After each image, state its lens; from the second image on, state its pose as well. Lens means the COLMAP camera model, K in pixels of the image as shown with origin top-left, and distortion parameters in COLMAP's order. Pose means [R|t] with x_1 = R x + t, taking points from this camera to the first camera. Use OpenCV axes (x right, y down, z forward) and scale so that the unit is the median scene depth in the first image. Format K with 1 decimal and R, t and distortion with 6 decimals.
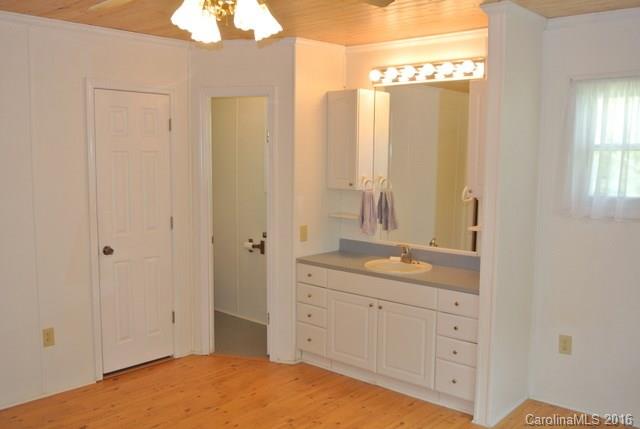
lens RADIAL K [[585.9, 0, 320.0], [0, 585.9, 214.5], [0, 0, 1]] dist [-0.088192, 0.000104]
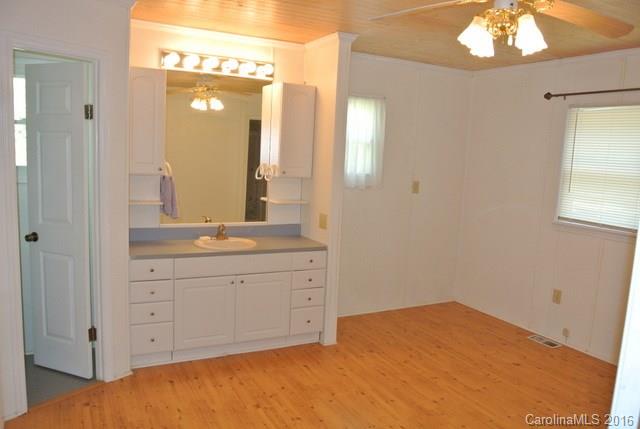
lens RADIAL K [[506.4, 0, 320.0], [0, 506.4, 214.5], [0, 0, 1]] dist [-0.089189, 0.003086]
pose [[0.359859, -0.109378, 0.926573, -0.686253], [0.052070, 0.993911, 0.097104, -0.048698], [-0.931553, 0.013303, 0.363363, 0.506267]]
